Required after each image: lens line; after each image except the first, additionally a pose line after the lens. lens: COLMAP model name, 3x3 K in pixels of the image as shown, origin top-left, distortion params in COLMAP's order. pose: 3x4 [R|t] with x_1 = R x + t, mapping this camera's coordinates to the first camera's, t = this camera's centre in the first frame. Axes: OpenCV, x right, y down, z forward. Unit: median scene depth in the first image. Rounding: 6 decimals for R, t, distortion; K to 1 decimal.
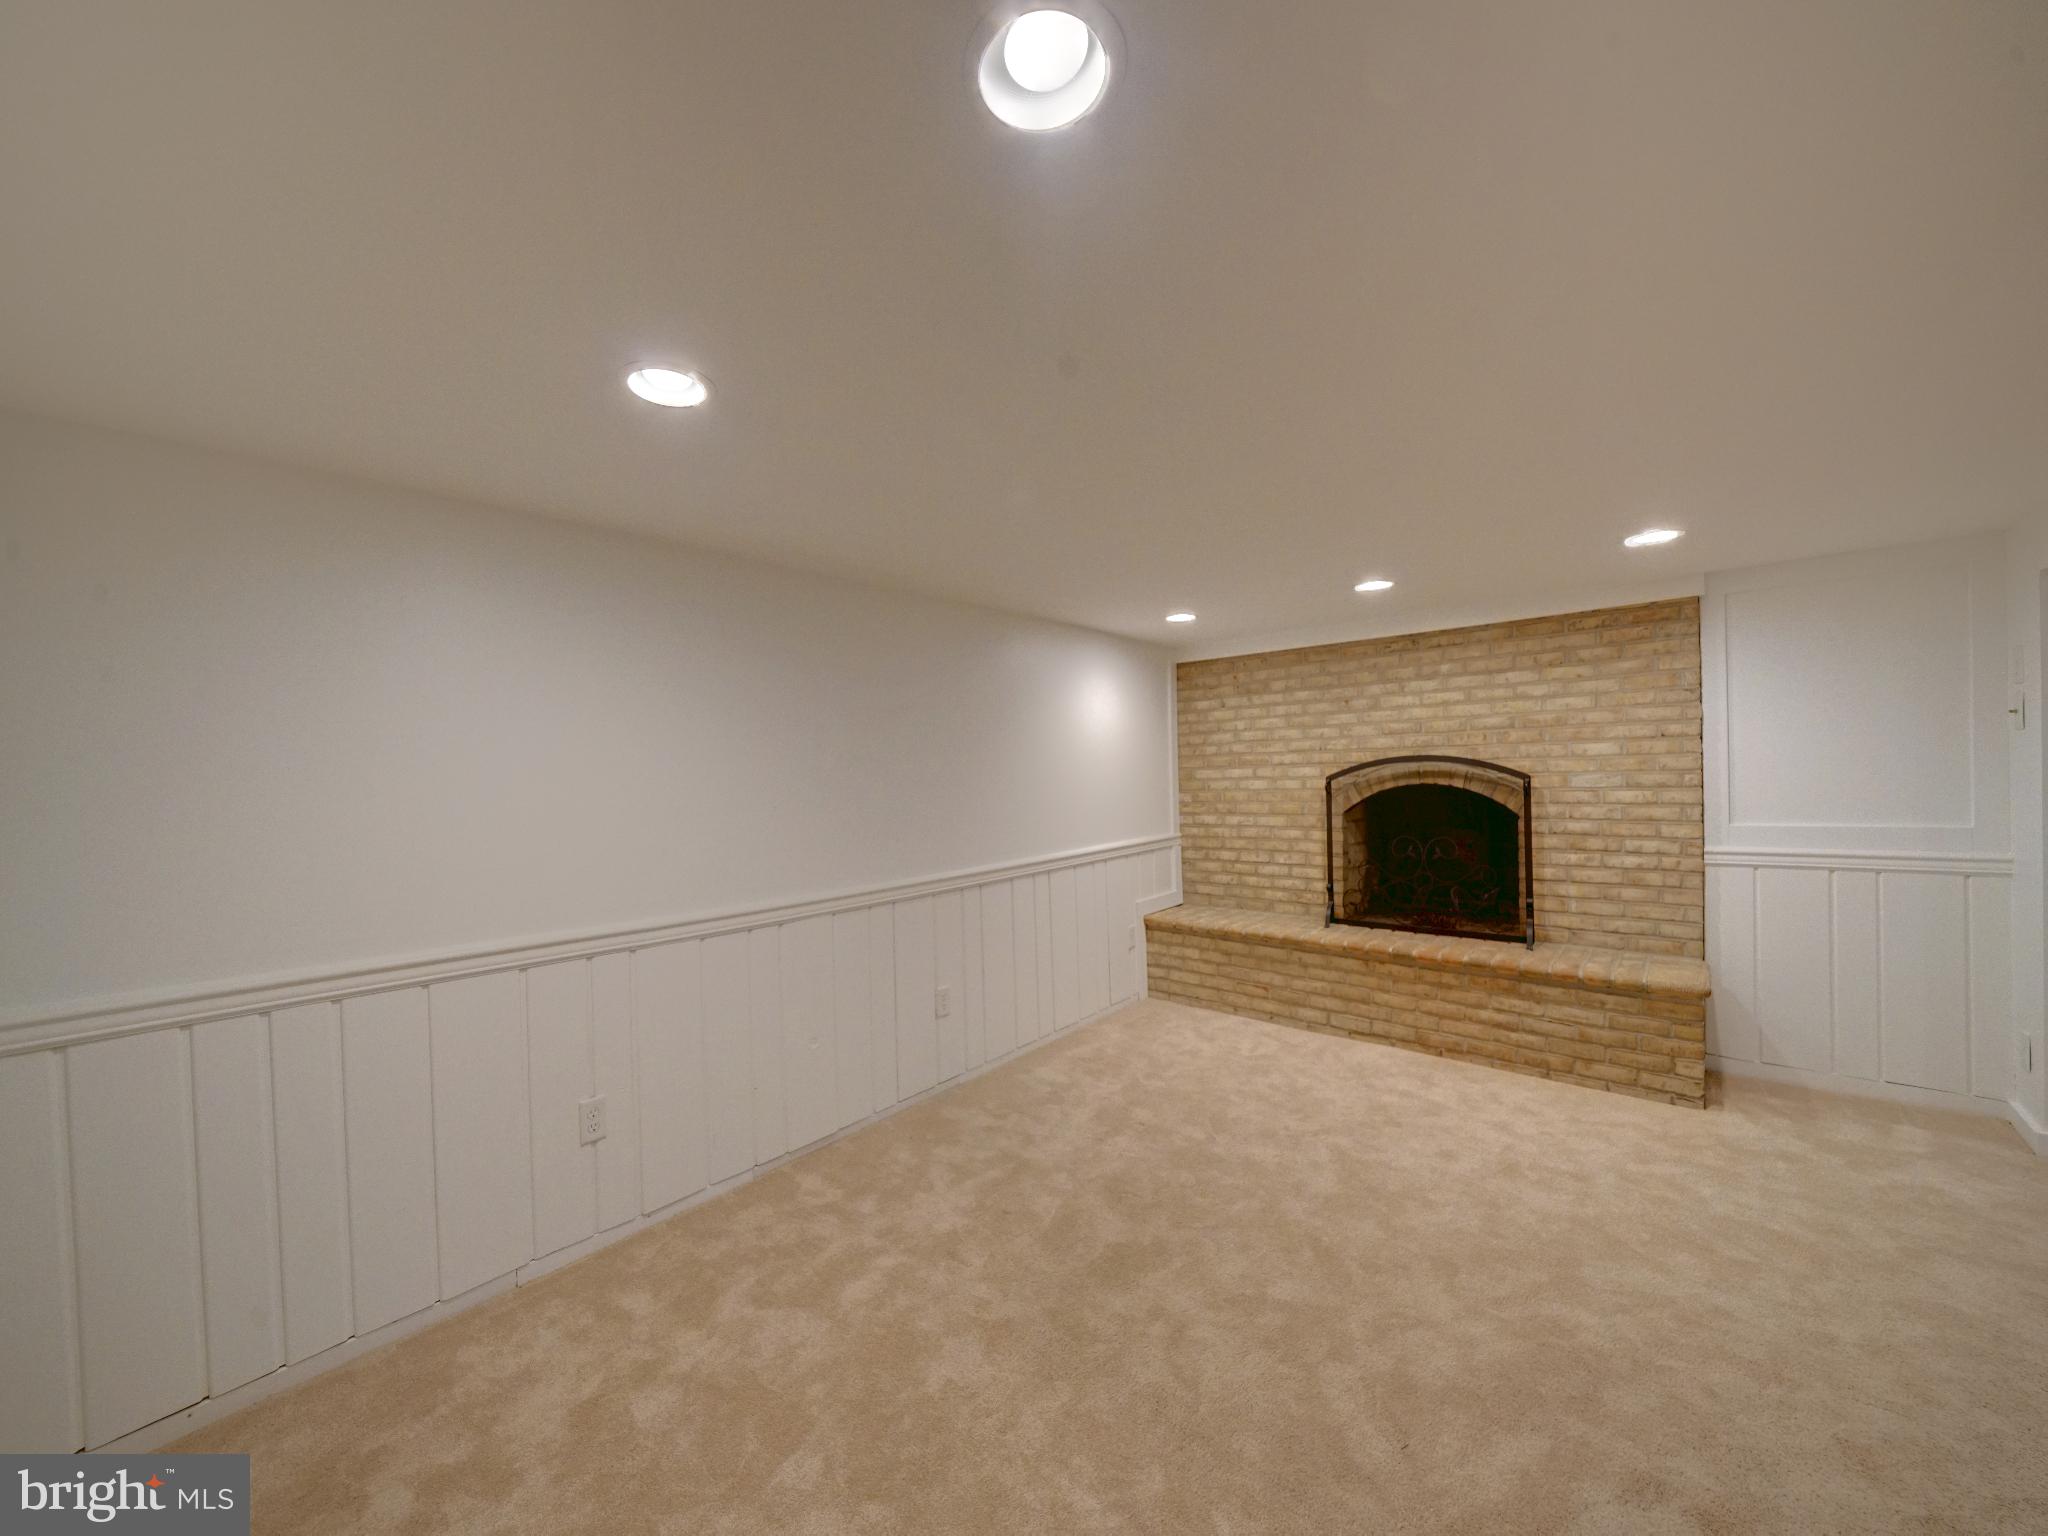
lens RADIAL K [[734.6, 0, 1009.6], [0, 734.6, 764.9], [0, 0, 1]] dist [-0.017679, -0.000041]
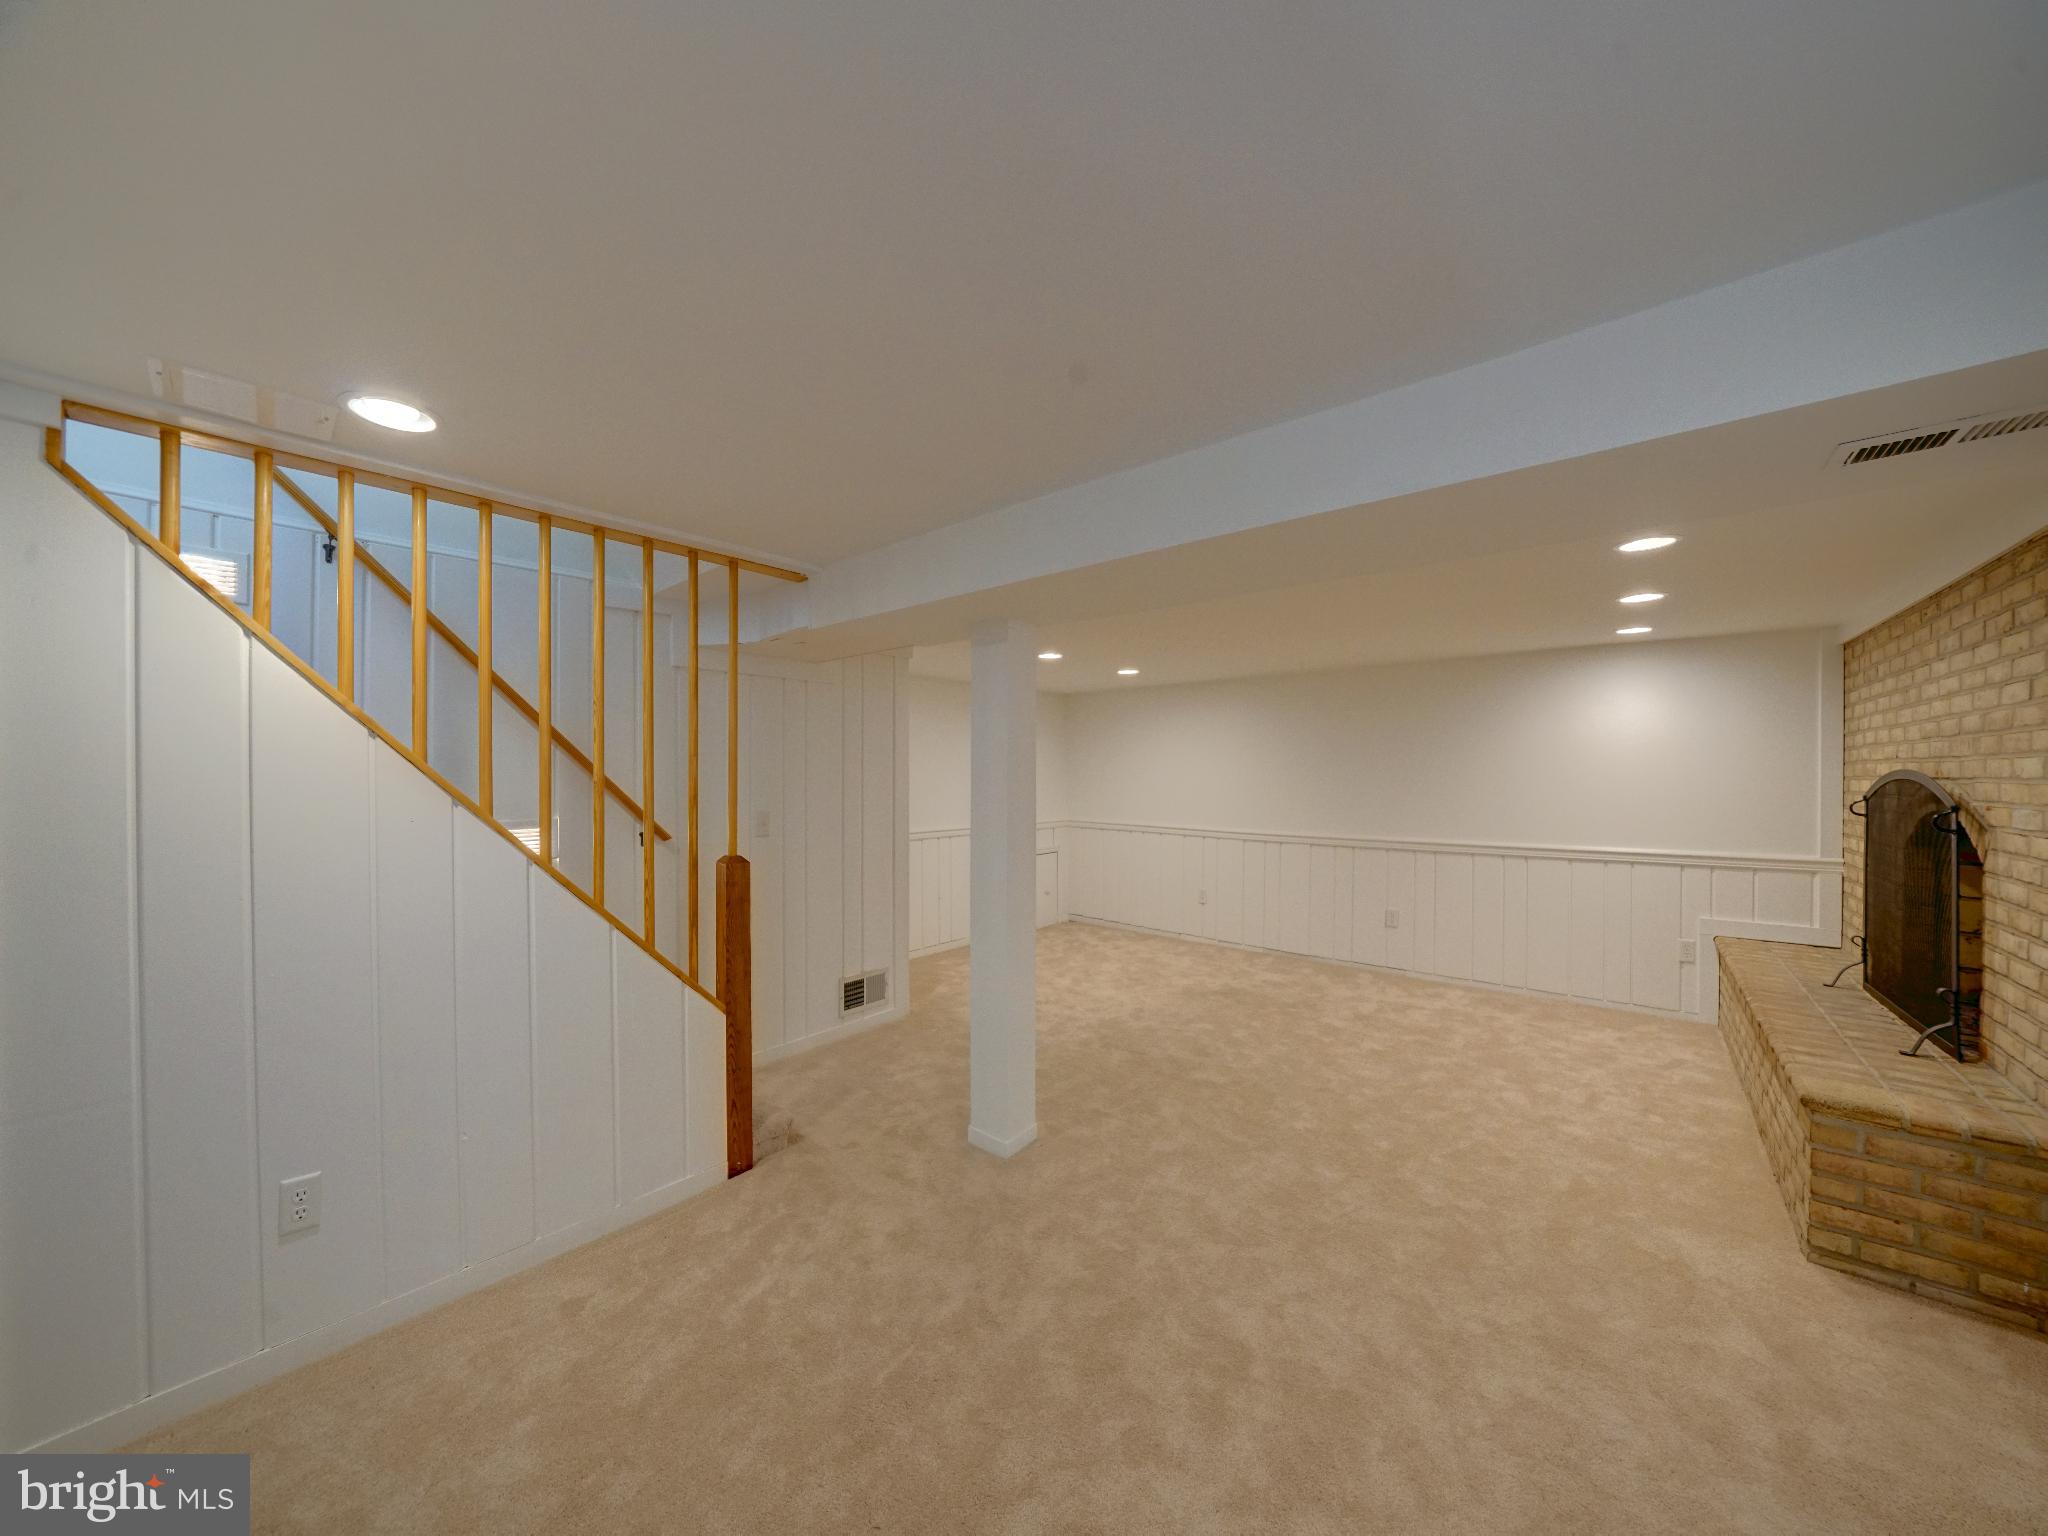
lens RADIAL K [[716.9, 0, 1024.0], [0, 716.9, 768.0], [0, 0, 1]] dist [-0.011537, -0.000011]
pose [[0.035597, 0.027233, -0.998995, 1.365999], [0.015910, 0.999487, 0.027813, -0.055620], [0.999240, -0.016884, 0.035145, 0.145831]]
